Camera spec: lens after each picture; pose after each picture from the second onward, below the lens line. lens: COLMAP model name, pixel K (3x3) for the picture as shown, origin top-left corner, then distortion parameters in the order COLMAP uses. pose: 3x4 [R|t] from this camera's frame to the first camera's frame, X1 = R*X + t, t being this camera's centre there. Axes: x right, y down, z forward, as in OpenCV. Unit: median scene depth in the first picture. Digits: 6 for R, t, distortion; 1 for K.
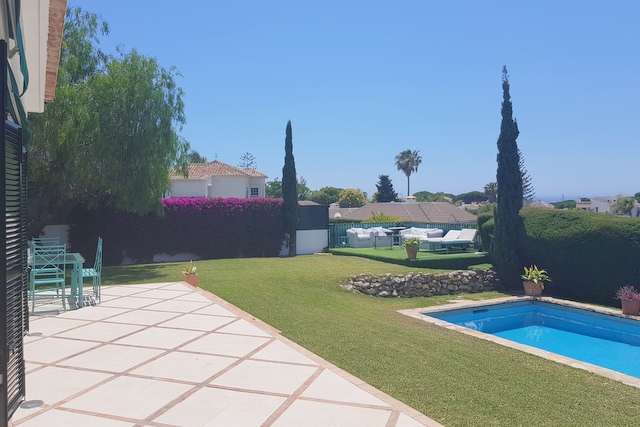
lens RADIAL K [[511.4, 0, 307.5], [0, 511.4, 197.4], [0, 0, 1]] dist [-0.009544, -0.003380]
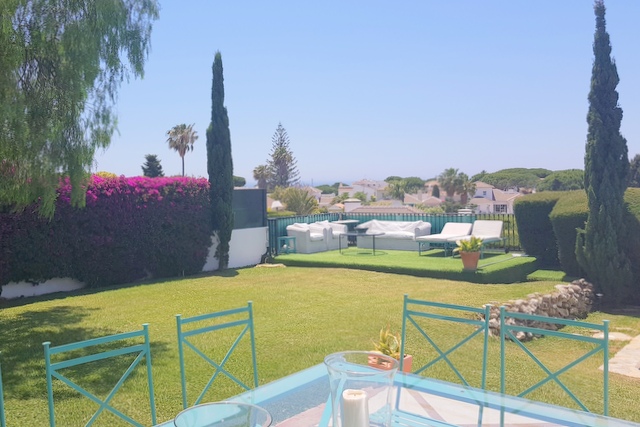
lens RADIAL K [[611.4, 0, 249.7], [0, 611.4, 189.1], [0, 0, 1]] dist [-0.004262, -0.004933]
pose [[0.938083, -0.008367, 0.346308, -0.242097], [0.004916, 0.999929, 0.010841, 0.007104], [-0.346374, -0.008467, 0.938058, 0.285993]]
